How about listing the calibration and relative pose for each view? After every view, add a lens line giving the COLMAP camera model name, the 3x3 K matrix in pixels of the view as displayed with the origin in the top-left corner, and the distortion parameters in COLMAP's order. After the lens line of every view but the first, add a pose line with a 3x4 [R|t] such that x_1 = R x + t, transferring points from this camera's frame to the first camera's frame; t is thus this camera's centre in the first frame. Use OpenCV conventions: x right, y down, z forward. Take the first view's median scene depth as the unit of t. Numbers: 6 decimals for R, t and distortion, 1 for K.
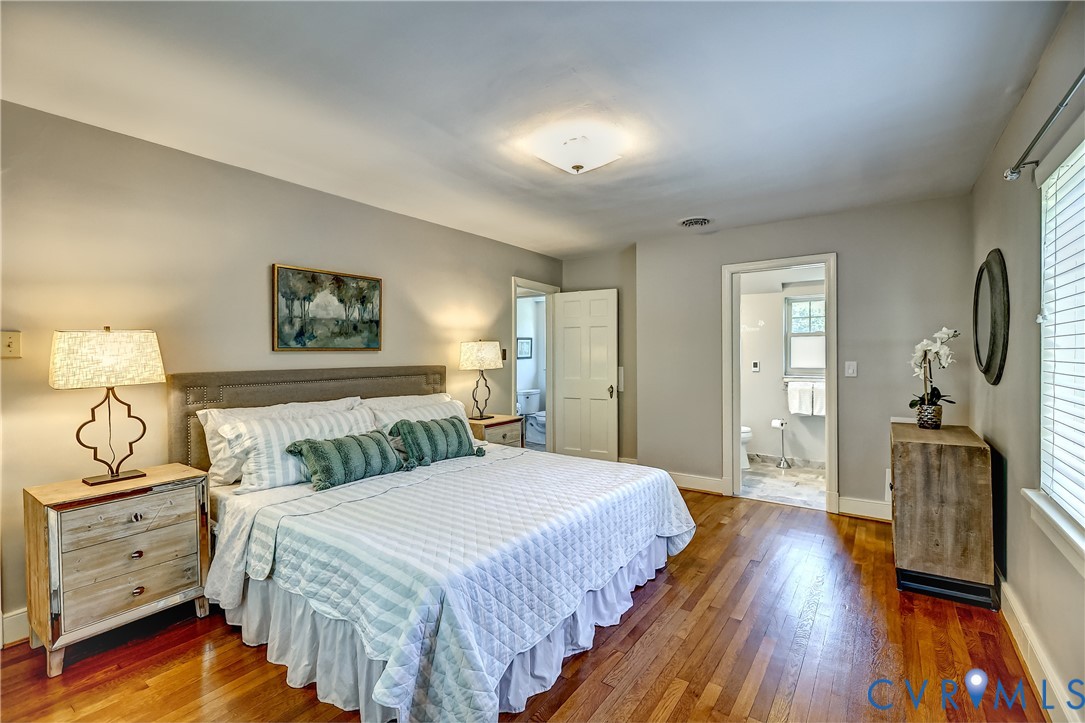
lens RADIAL K [[482.0, 0, 537.8], [0, 482.0, 355.7], [0, 0, 1]] dist [-0.002272, 0.003594]
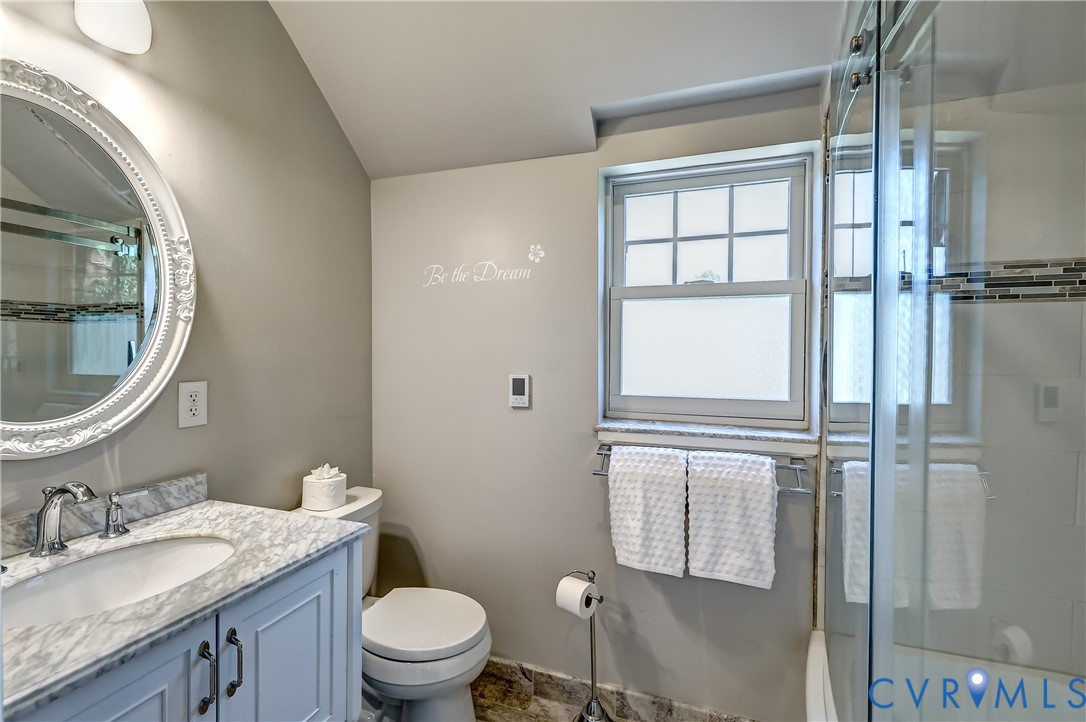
lens RADIAL K [[482.4, 0, 541.2], [0, 482.4, 363.7], [0, 0, 1]] dist [-0.002272, 0.003594]
pose [[0.957799, 0.011005, 0.287227, 0.192676], [-0.010413, 0.999939, -0.003589, 0.002580], [-0.287249, 0.000447, 0.957856, 0.356993]]
